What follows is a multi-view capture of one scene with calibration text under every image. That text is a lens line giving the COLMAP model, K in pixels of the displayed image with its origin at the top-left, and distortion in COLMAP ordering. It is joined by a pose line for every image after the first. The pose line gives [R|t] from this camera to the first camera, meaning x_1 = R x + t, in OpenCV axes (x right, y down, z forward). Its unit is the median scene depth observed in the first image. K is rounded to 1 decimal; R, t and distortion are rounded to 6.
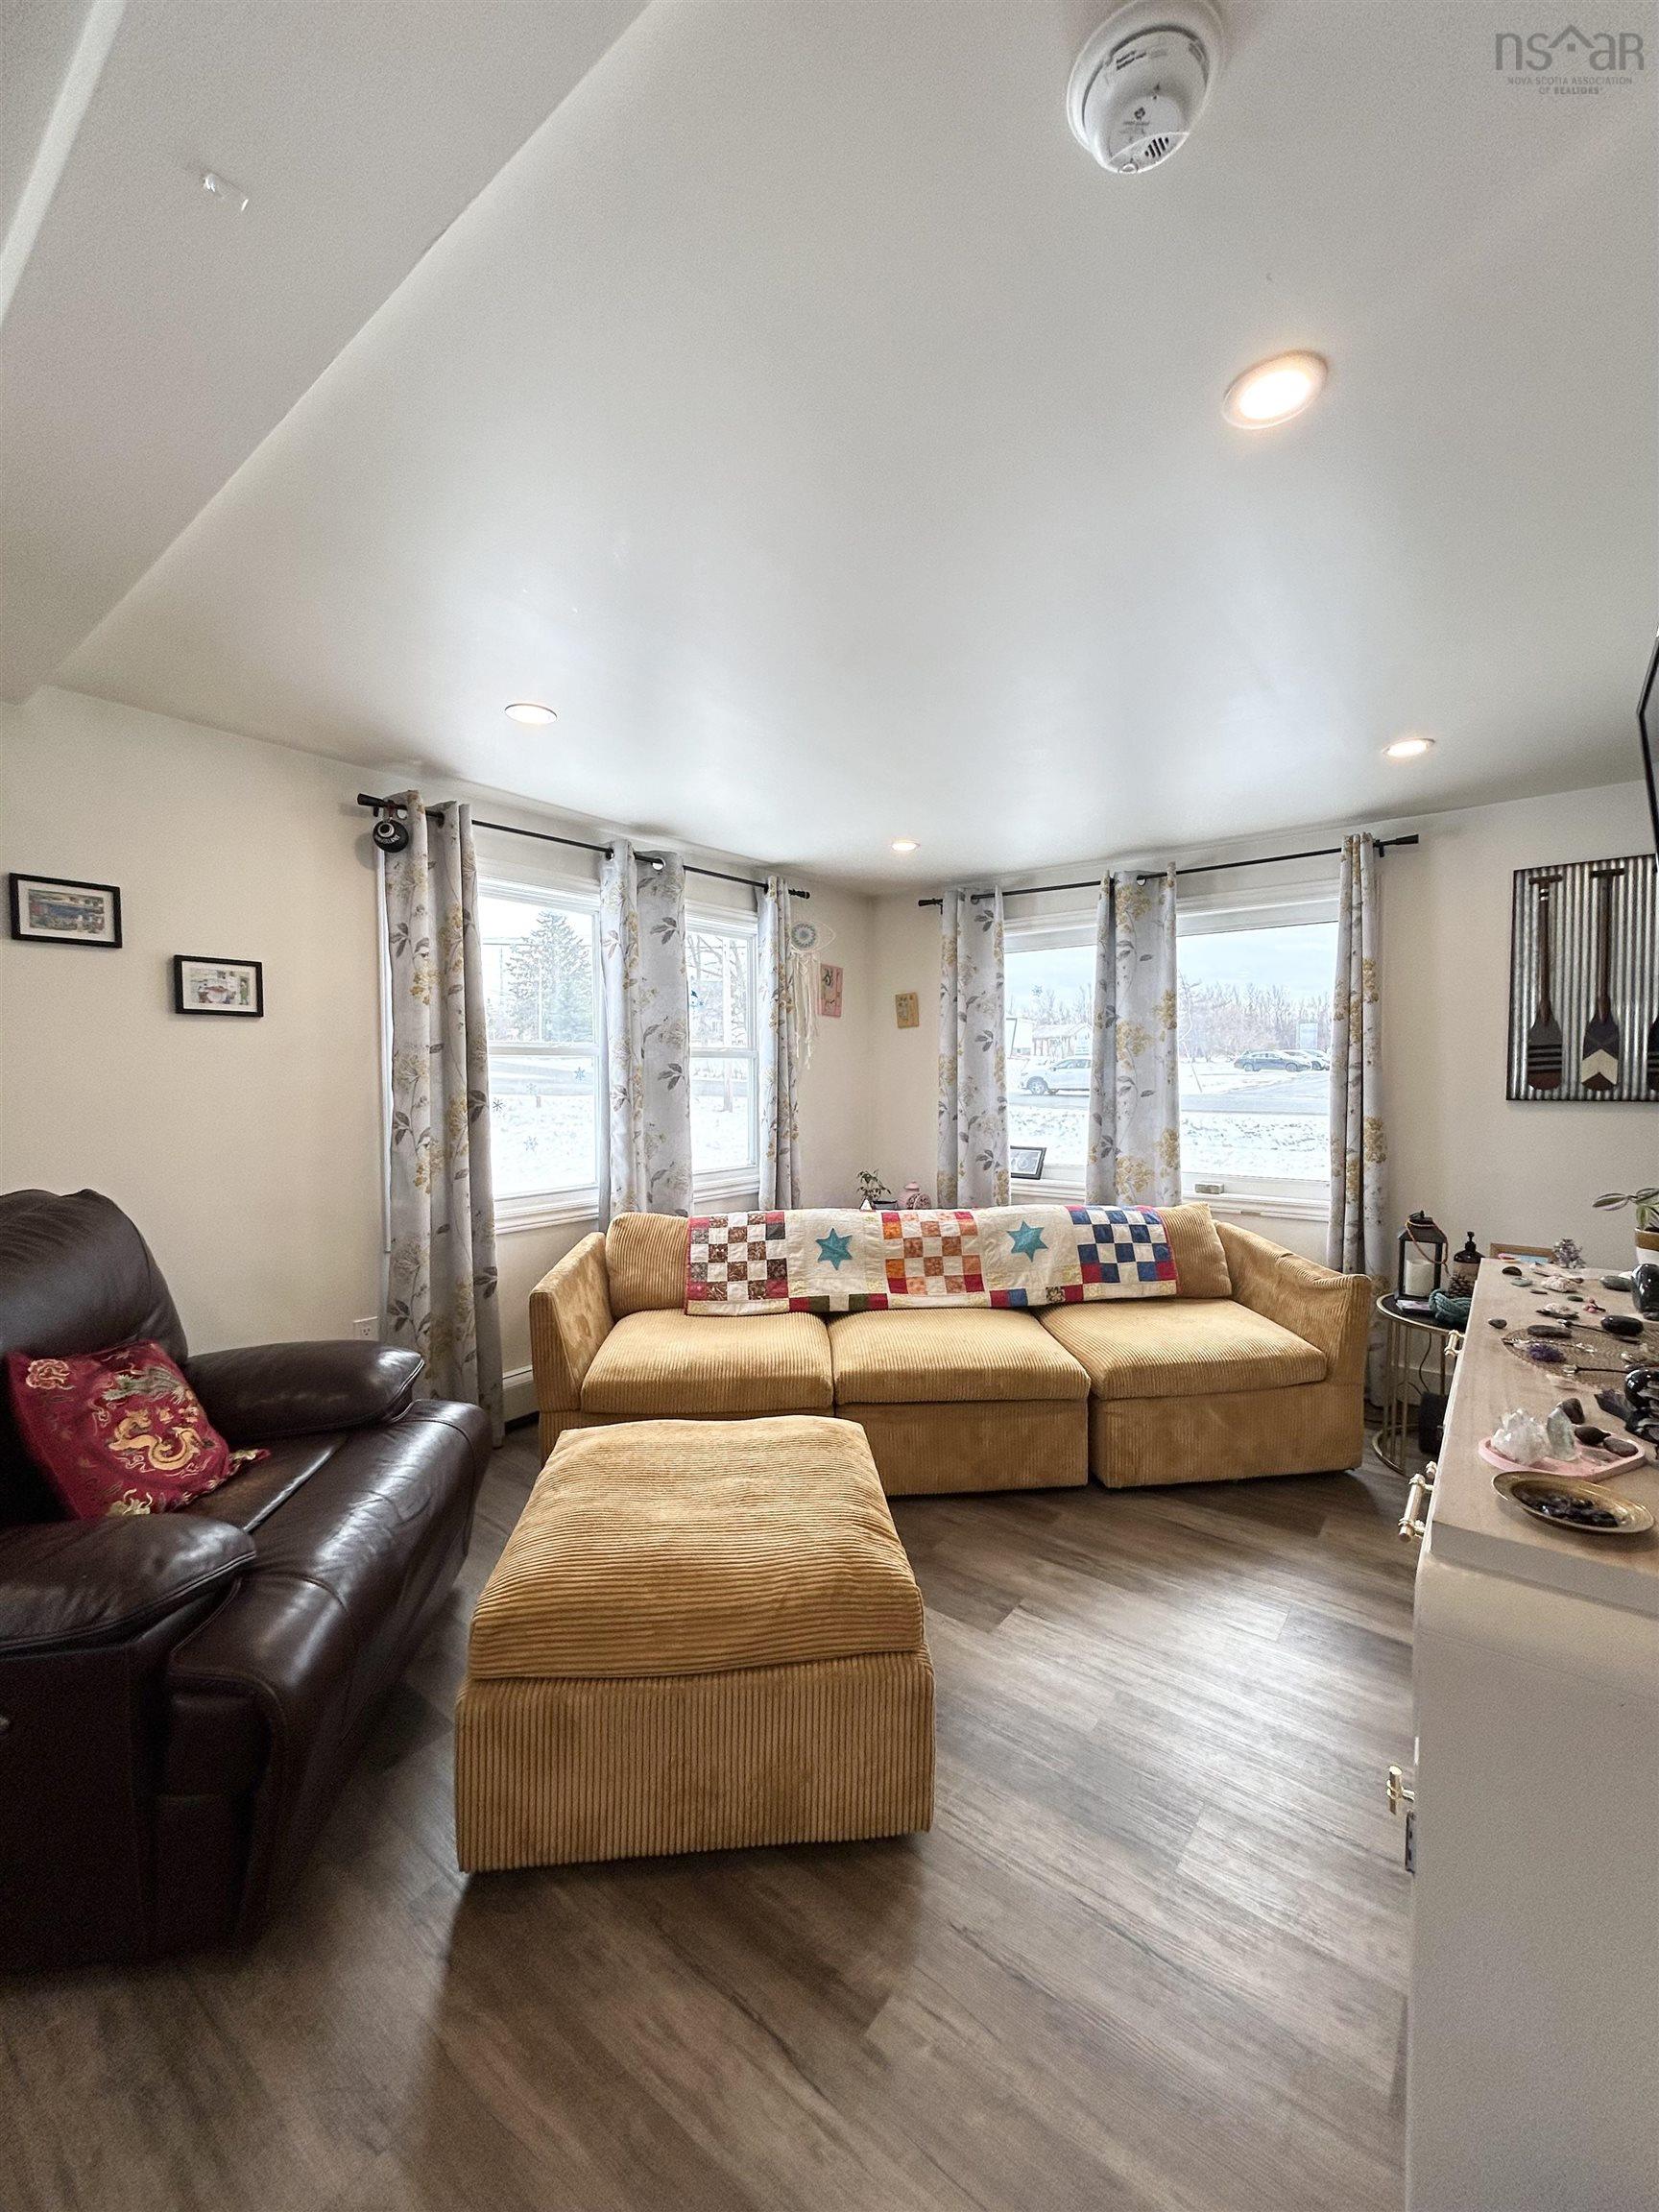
lens RADIAL K [[888.1, 0, 835.1], [0, 888.1, 1104.3], [0, 0, 1]] dist [0.004166, -0.000185]
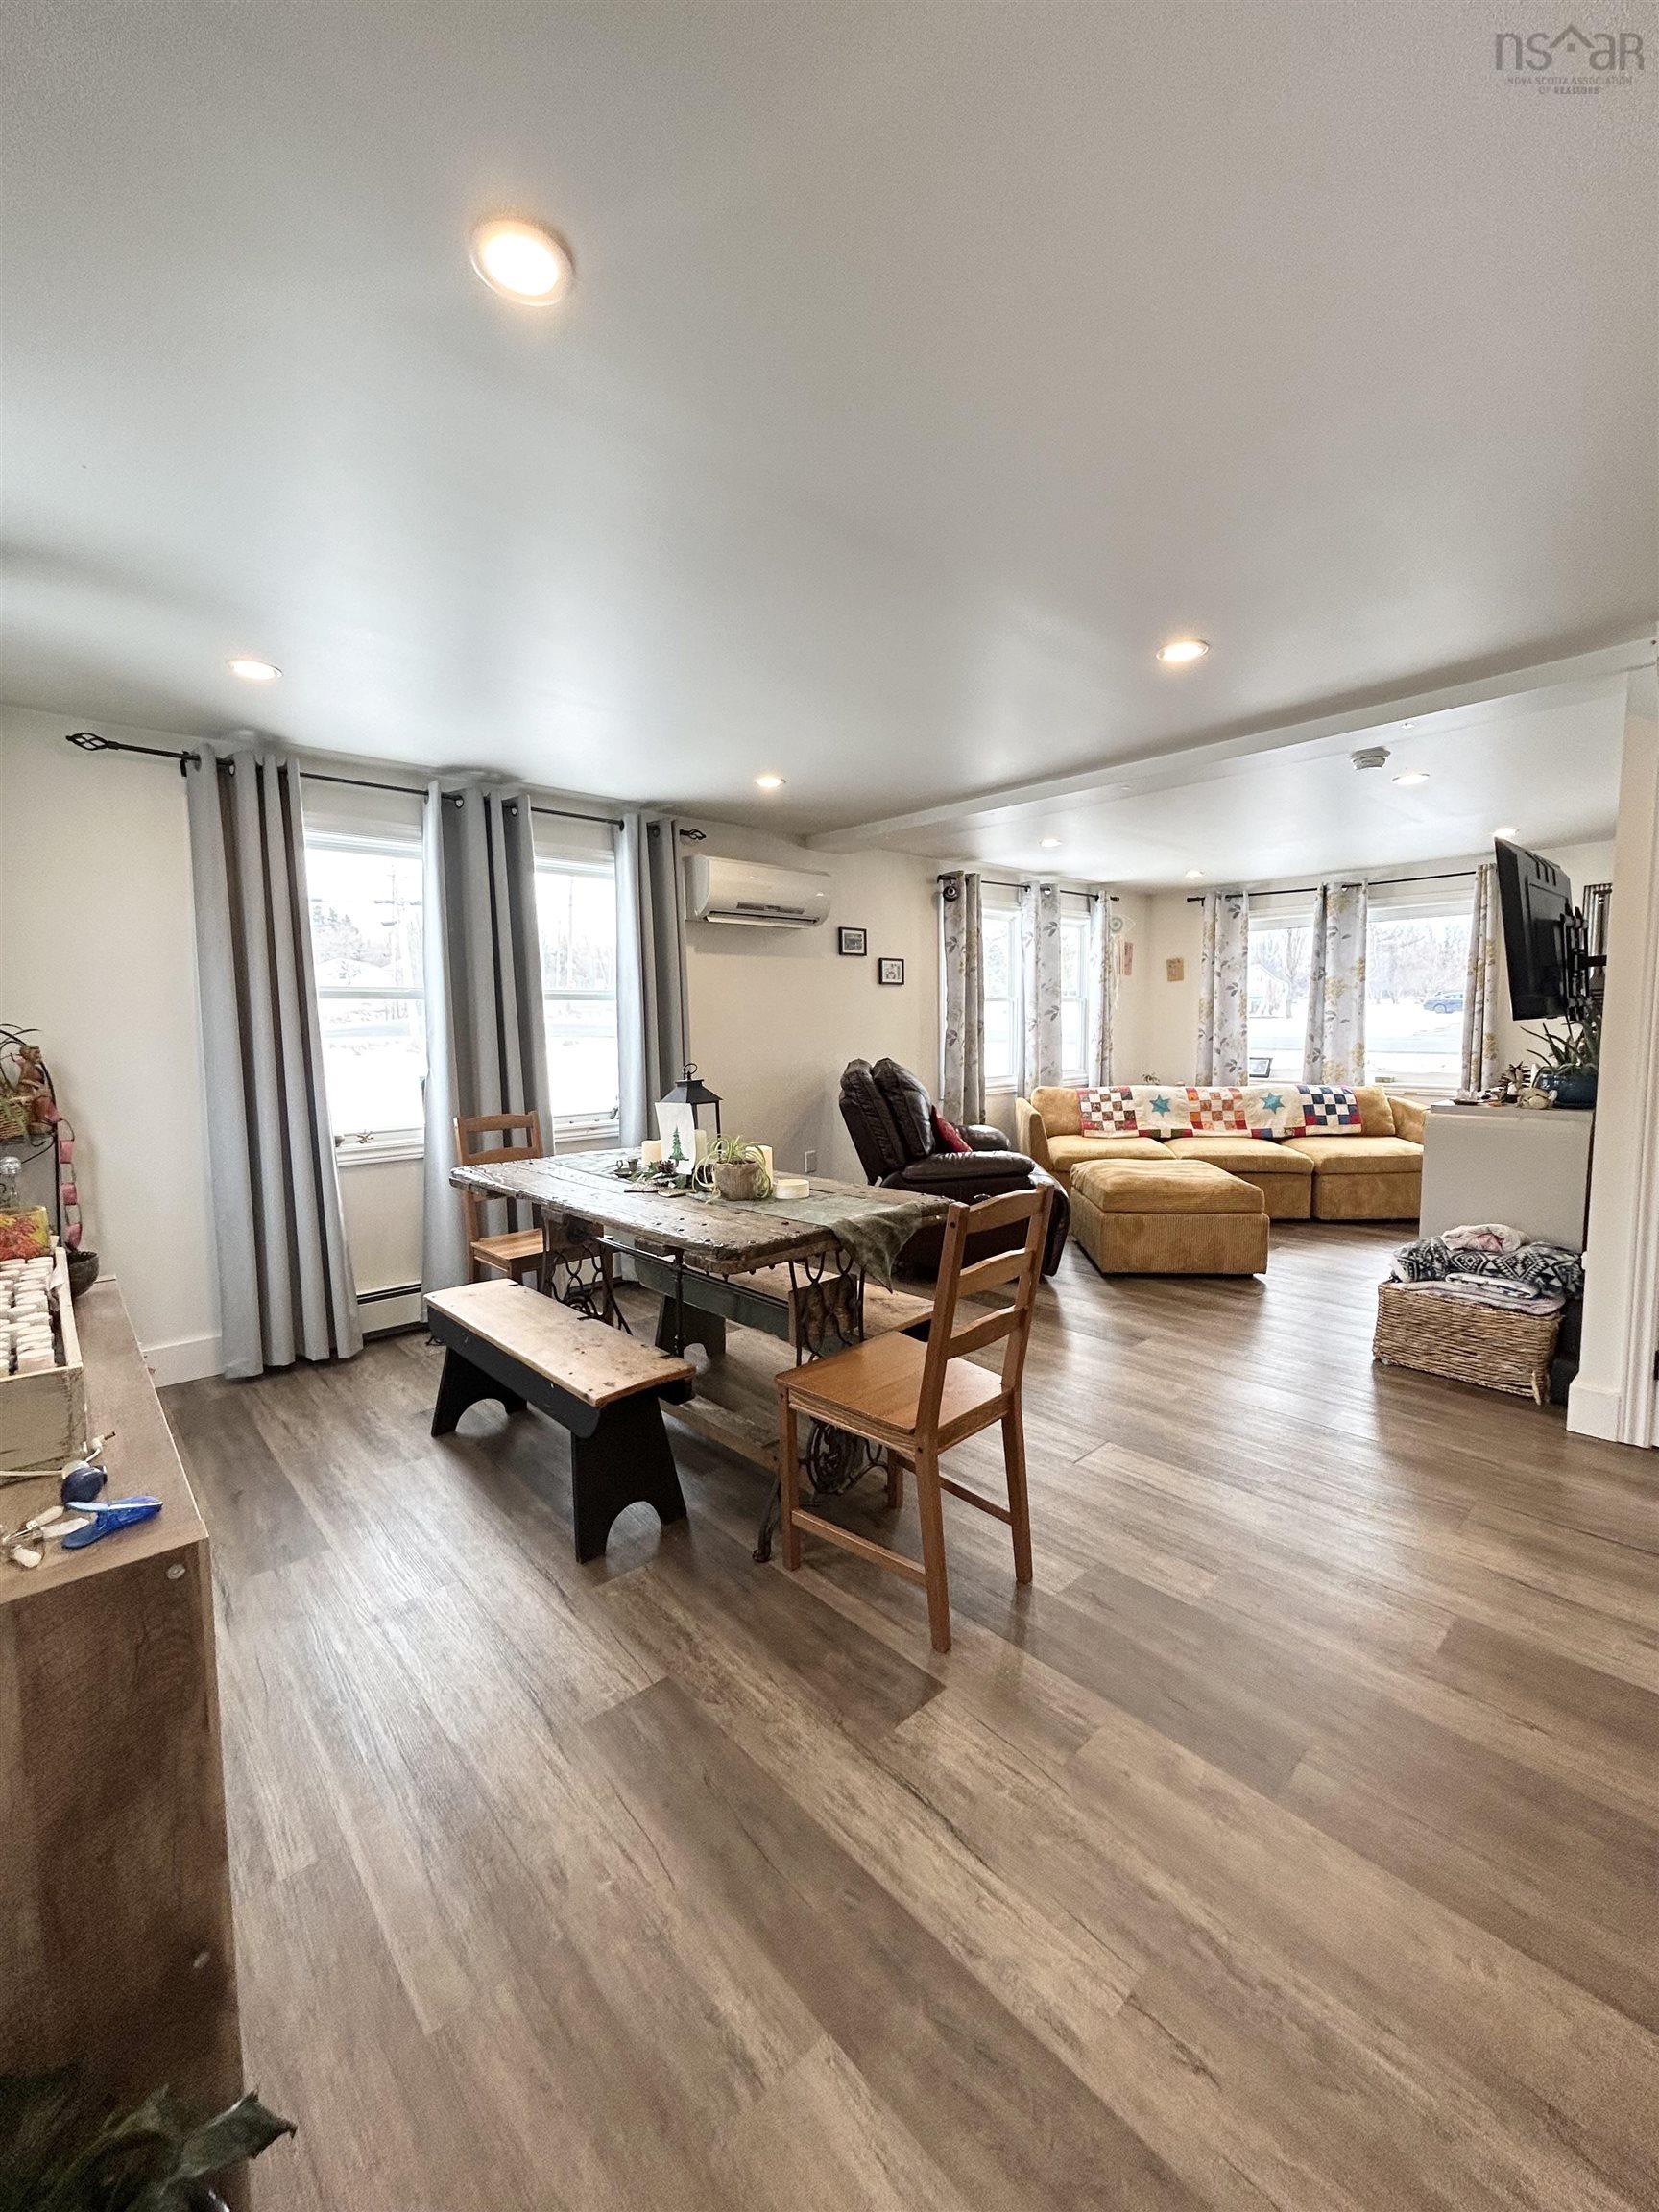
lens RADIAL K [[884.9, 0, 835.1], [0, 884.9, 1105.8], [0, 0, 1]] dist [-0.005283, 0.000106]
pose [[0.986507, 0.007632, -0.163539, -0.352530], [0.002474, 0.998104, 0.061499, 0.047421], [0.163698, -0.061074, 0.984618, -0.875794]]
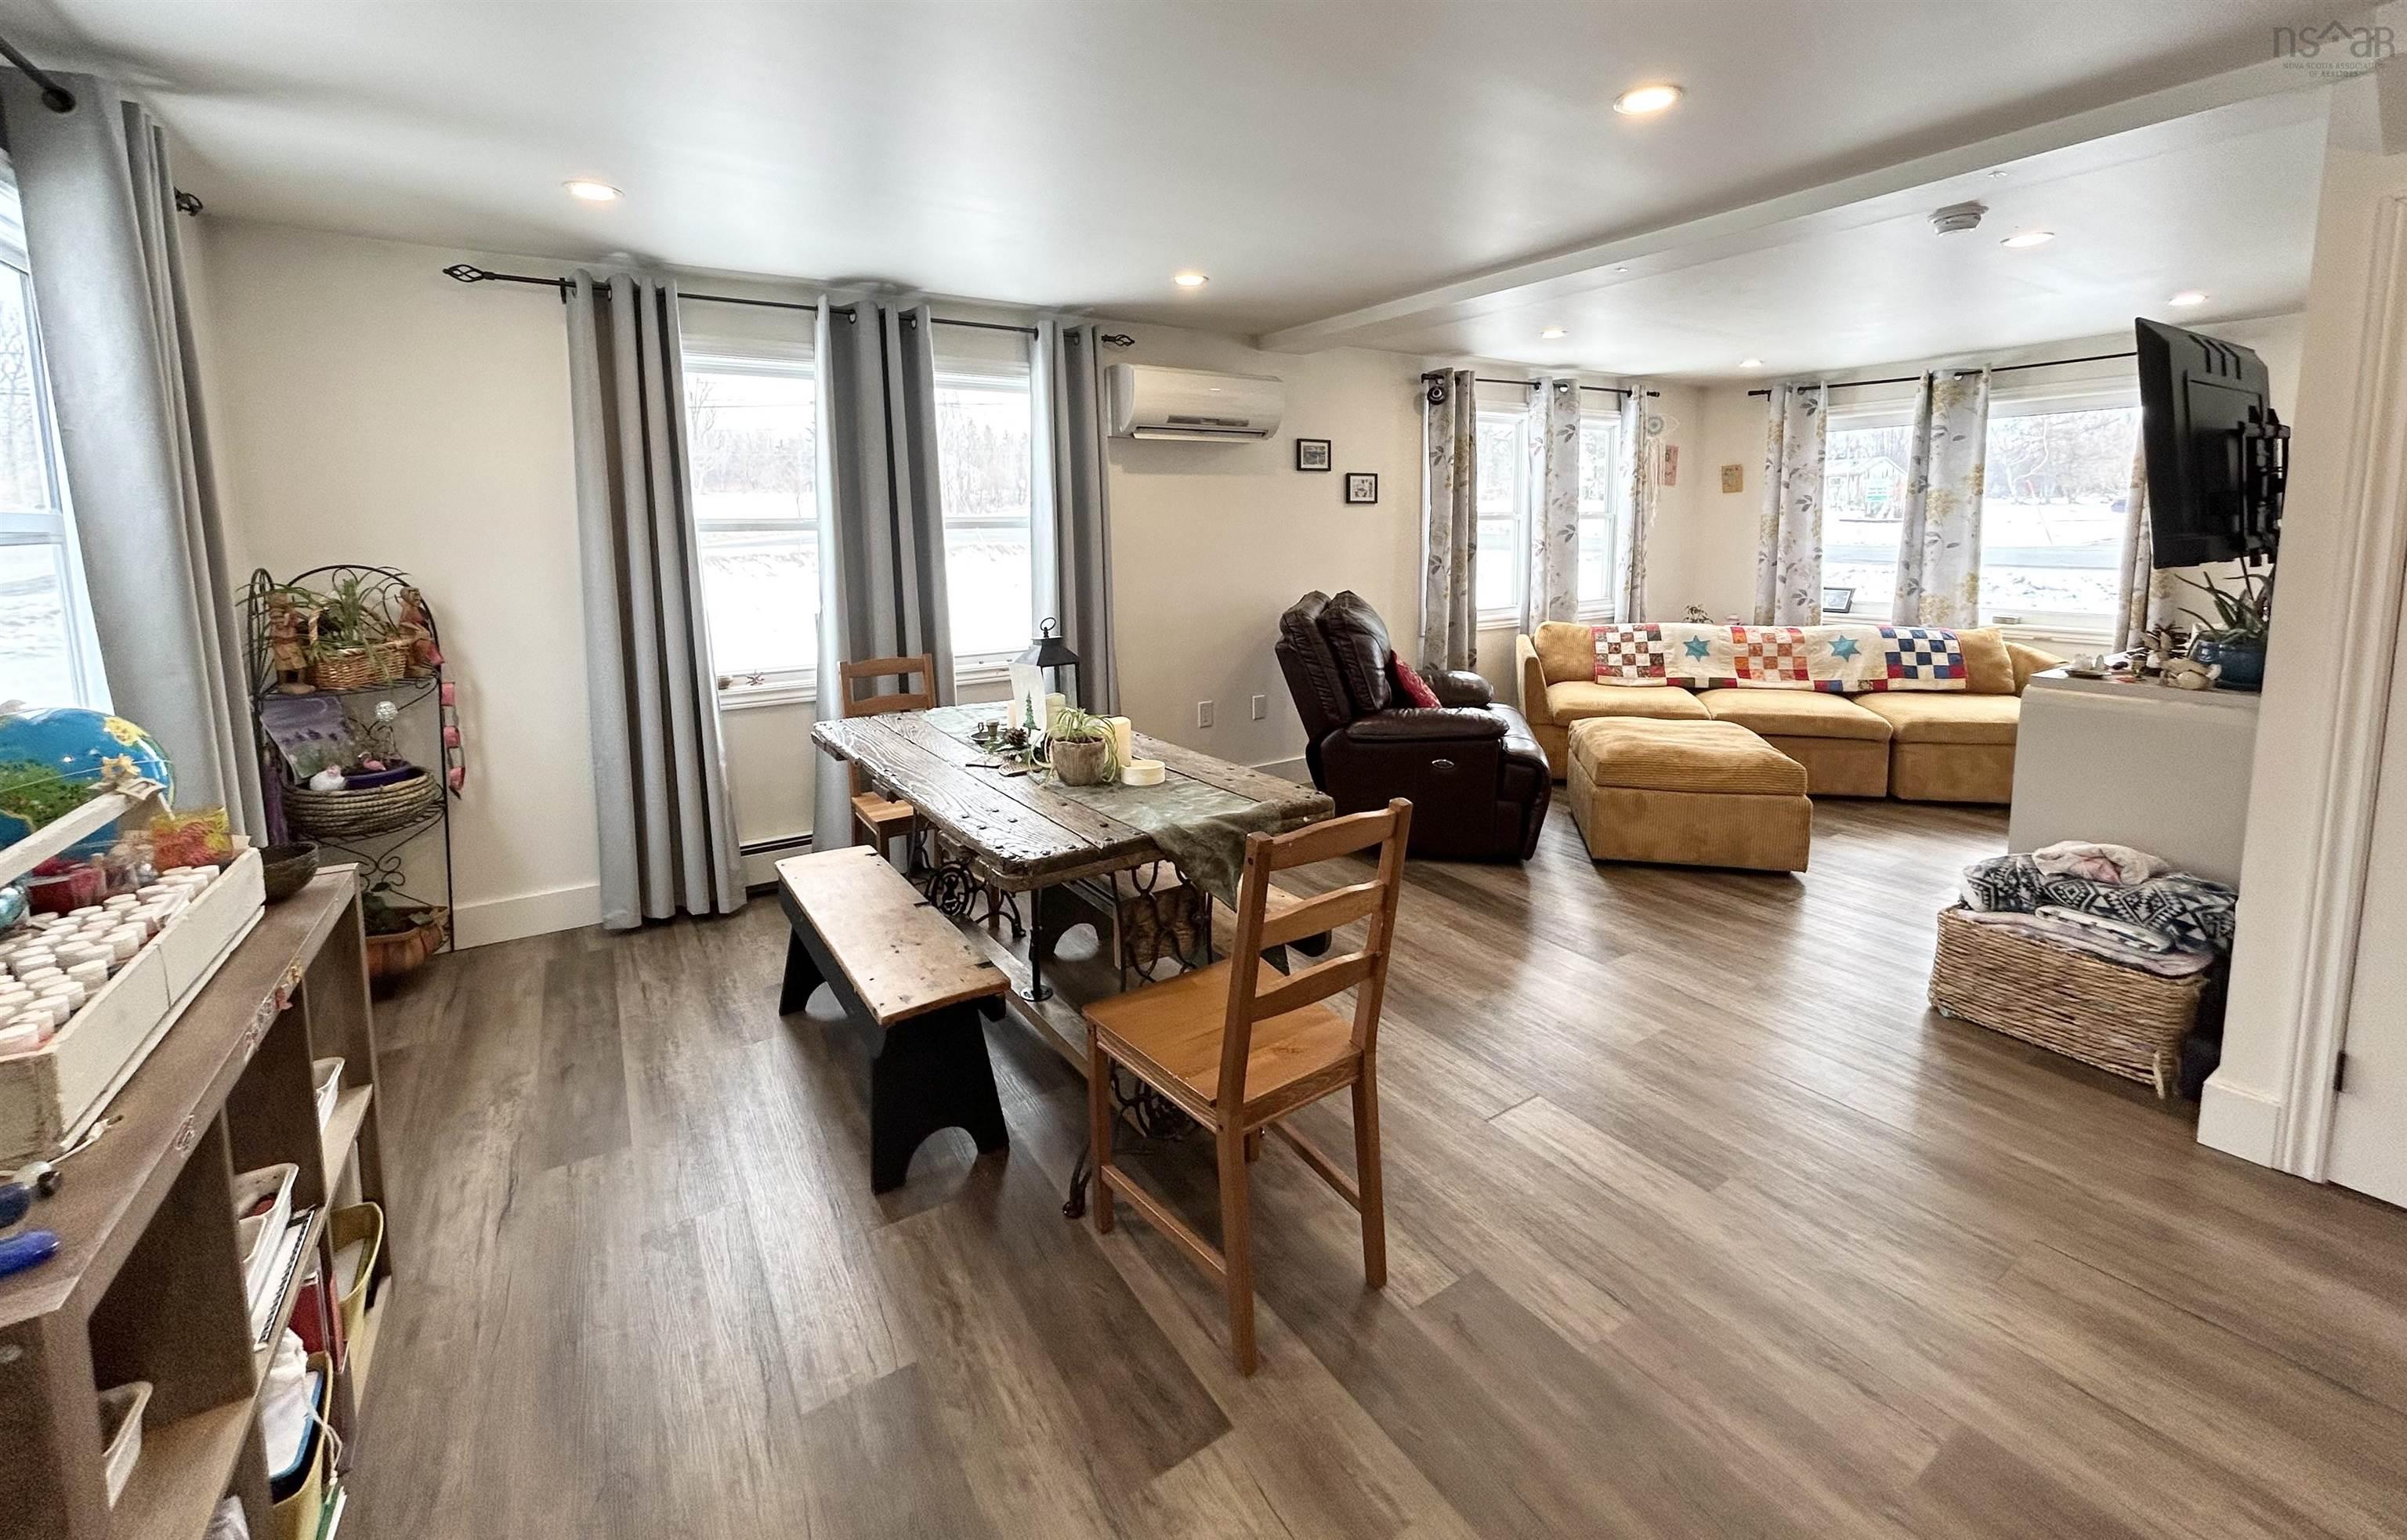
lens RADIAL K [[965.2, 0, 1204.4], [0, 965.2, 634.8], [0, 0, 1]] dist [-0.012276, 0.006929]
pose [[0.944840, 0.030545, -0.326106, -0.249489], [-0.003938, 0.996629, 0.081941, 0.008773], [0.327509, -0.076137, 0.941775, -0.783008]]
